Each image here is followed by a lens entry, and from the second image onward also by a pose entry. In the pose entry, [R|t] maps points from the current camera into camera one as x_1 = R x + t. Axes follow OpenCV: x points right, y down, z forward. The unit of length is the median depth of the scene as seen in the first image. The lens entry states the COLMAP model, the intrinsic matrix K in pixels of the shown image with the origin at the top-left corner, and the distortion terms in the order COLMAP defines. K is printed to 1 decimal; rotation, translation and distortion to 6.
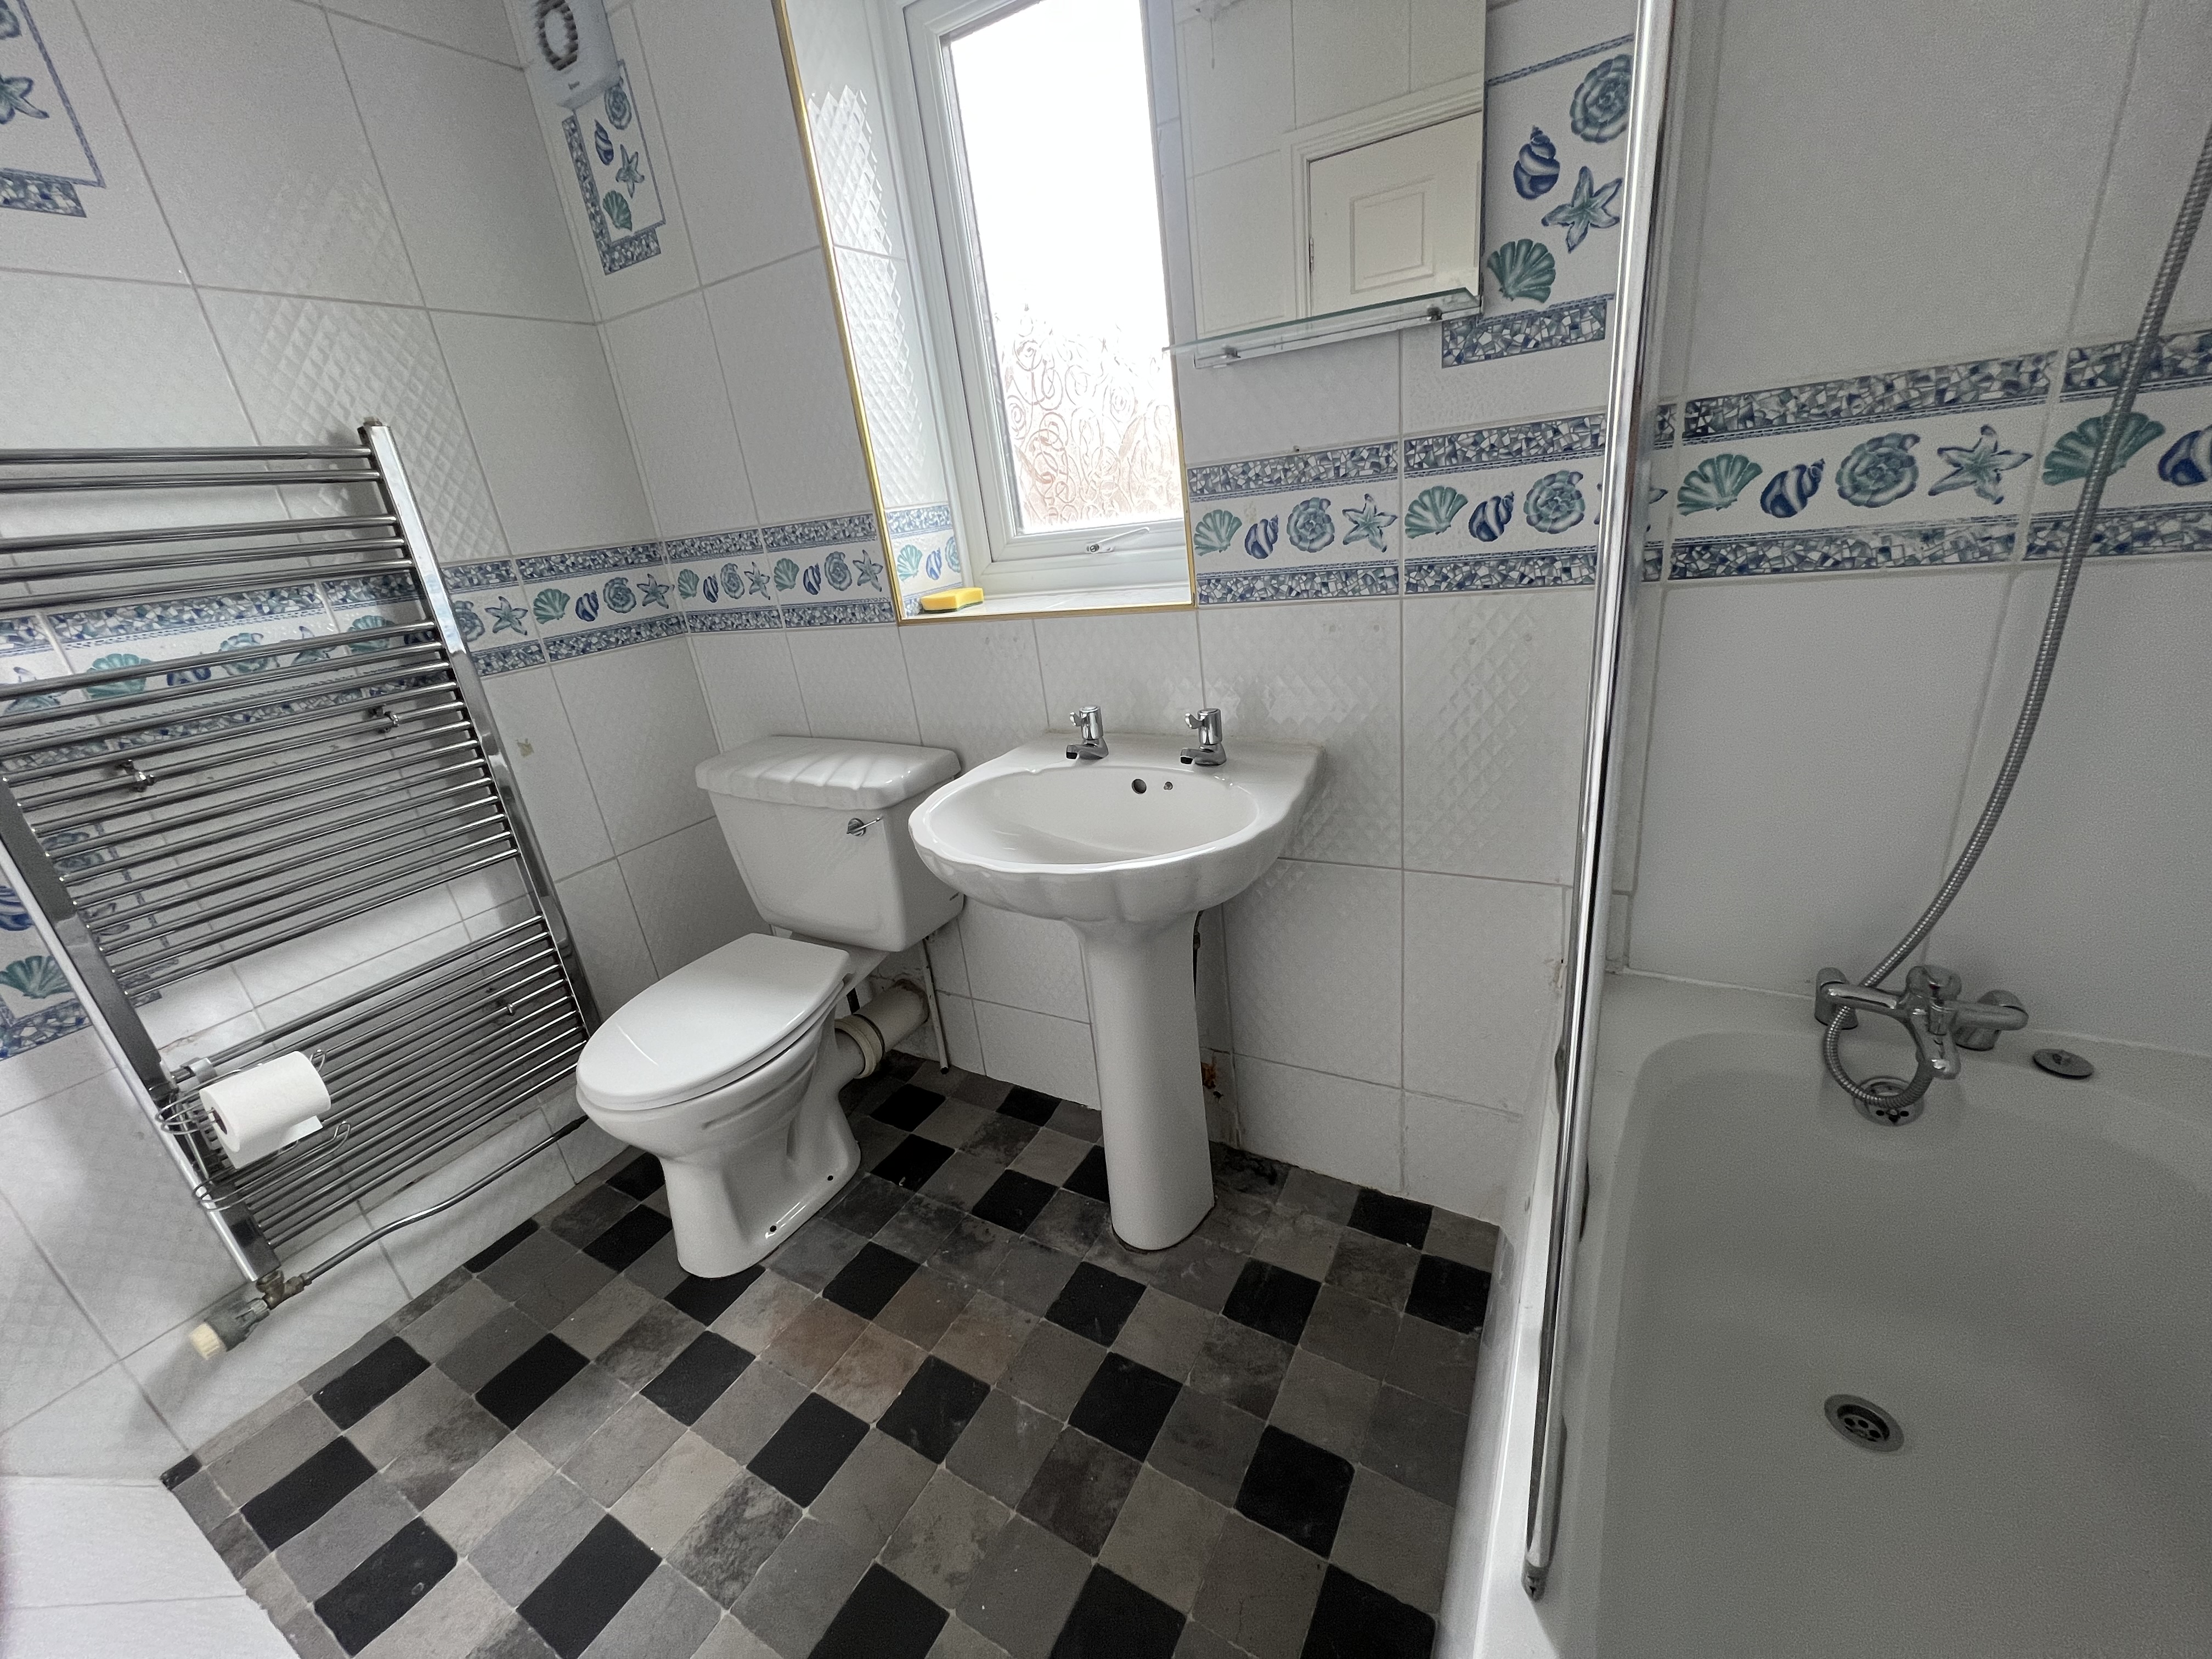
lens RADIAL K [[1148.7, 0, 1106.0], [0, 1148.7, 829.5], [0, 0, 1]] dist [-0.022700, 0.025931]
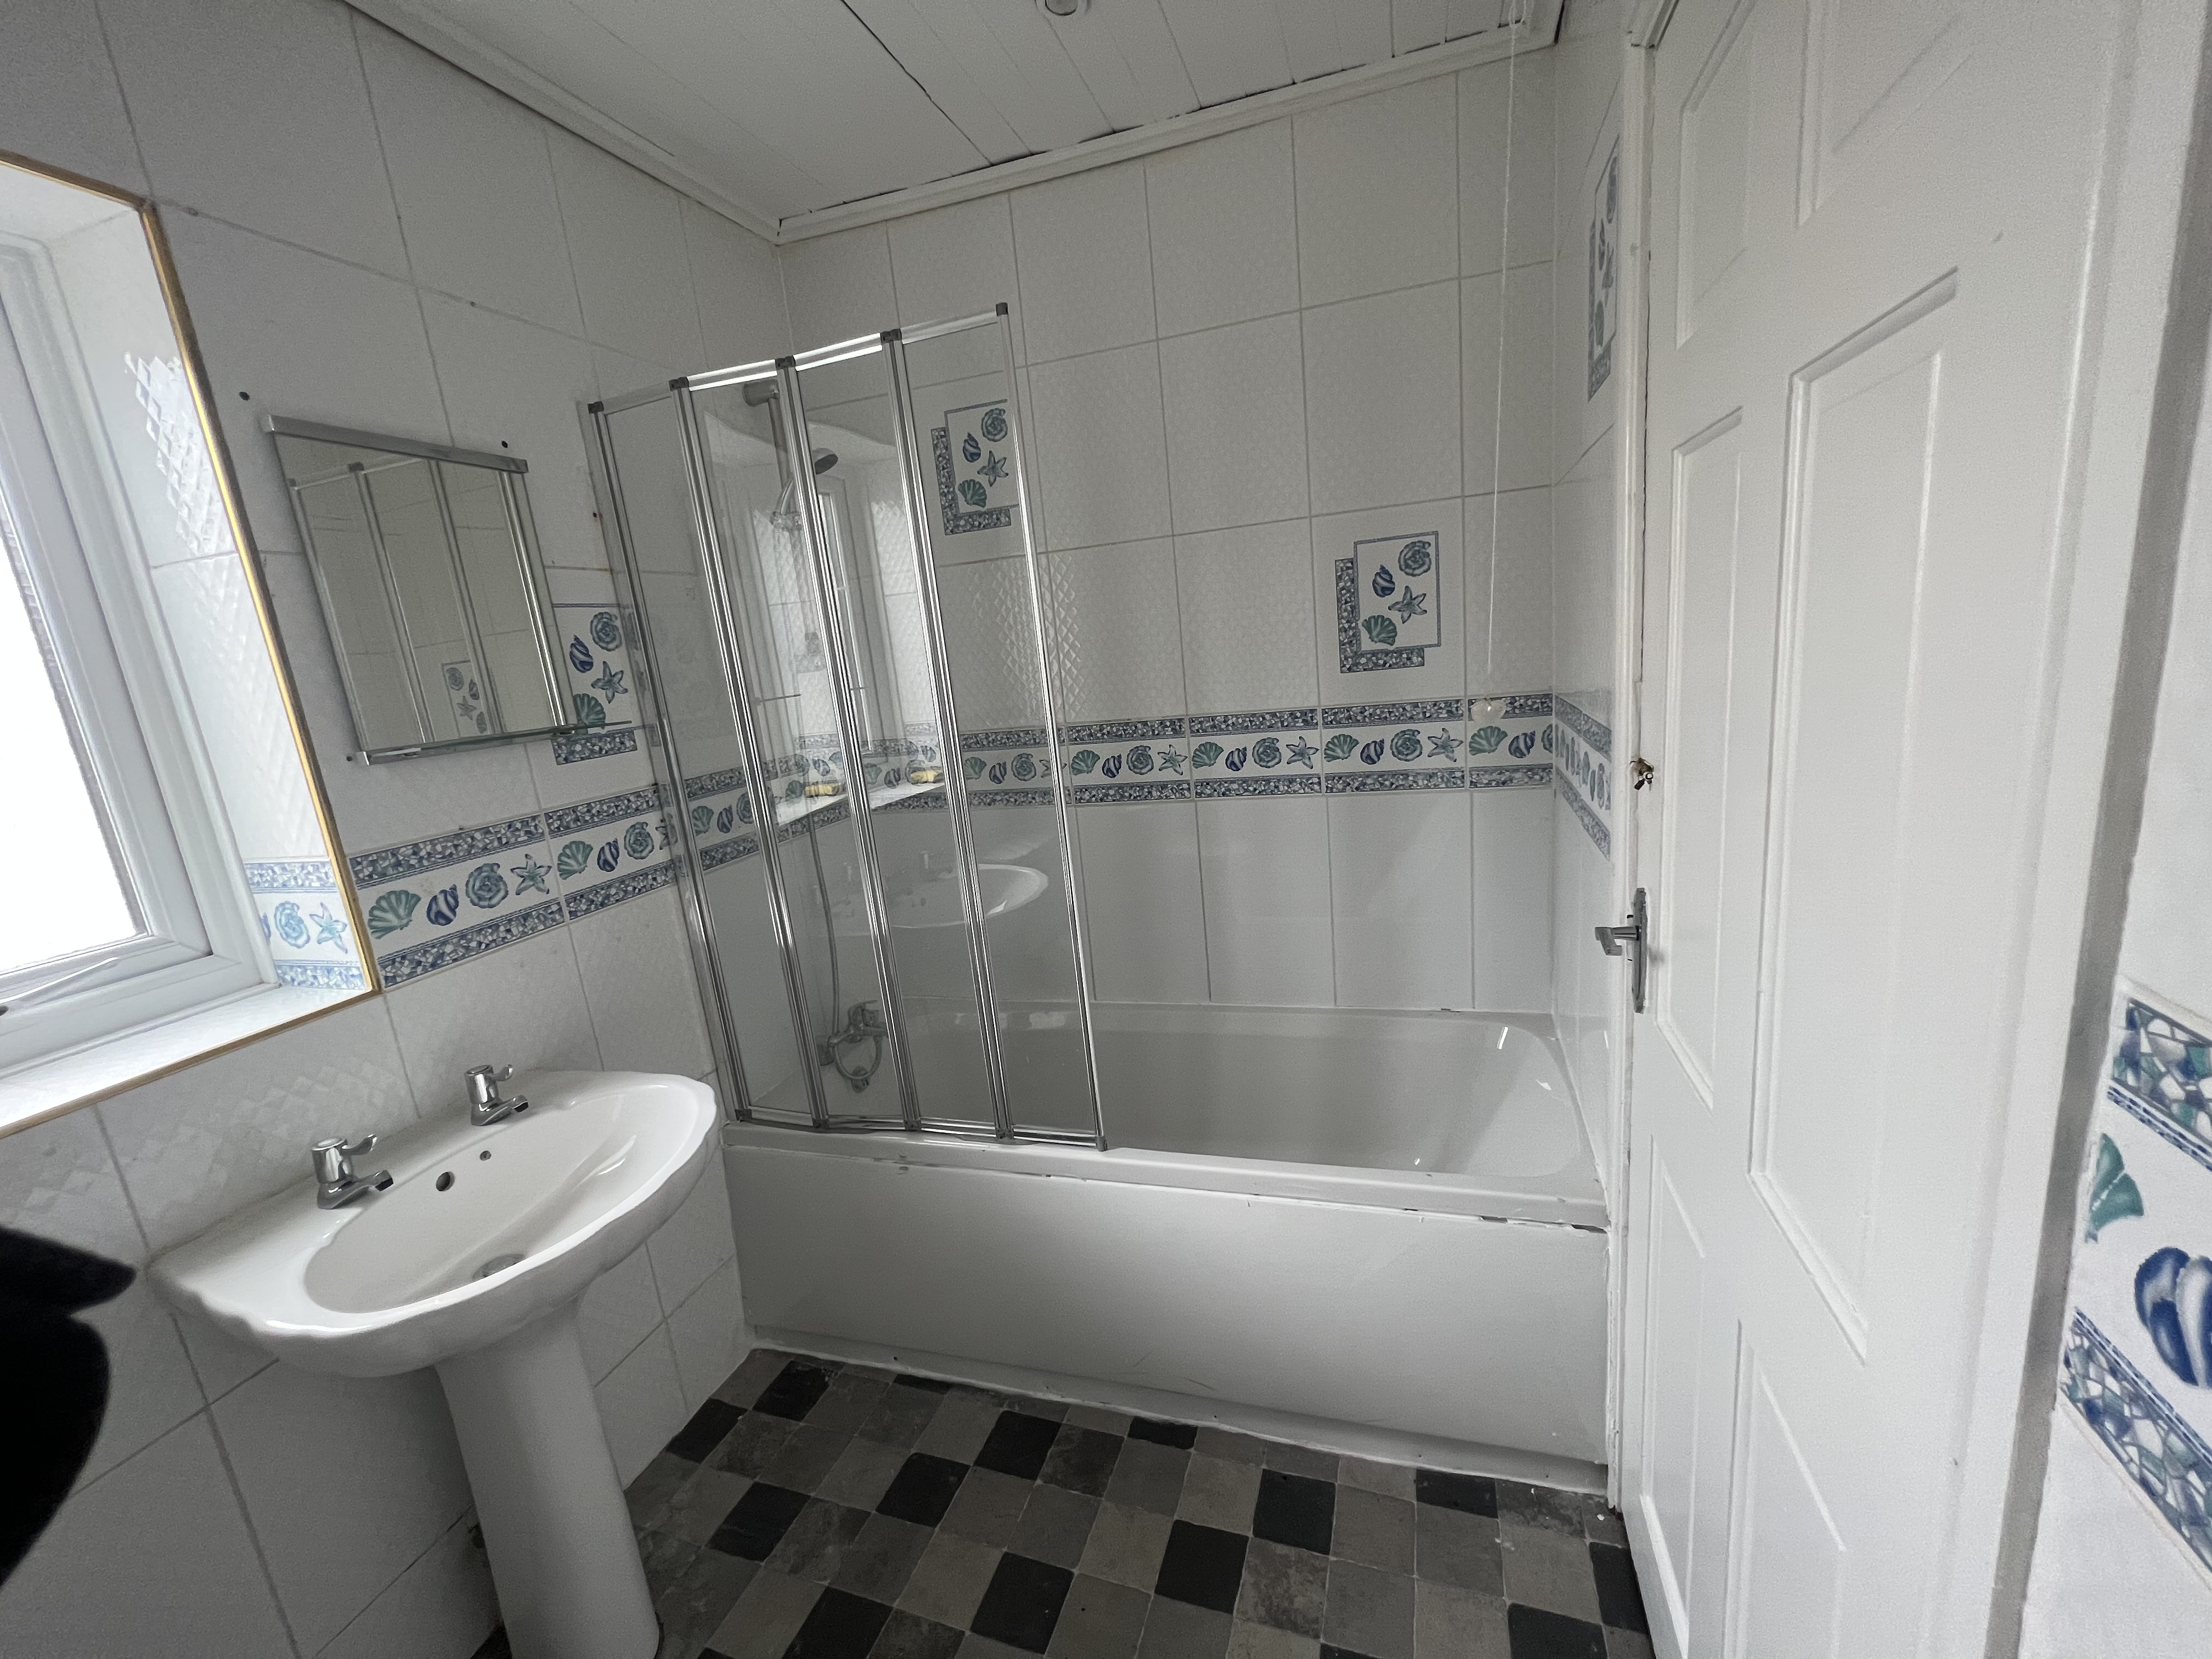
lens RADIAL K [[875.5, 0, 1106.0], [0, 875.5, 829.5], [0, 0, 1]] dist [0.001464, 0.000160]
pose [[-0.248630, 0.030617, 0.968115, -0.860292], [0.520007, 0.847466, 0.106746, -0.074504], [-0.817176, 0.529966, -0.226626, 0.633871]]
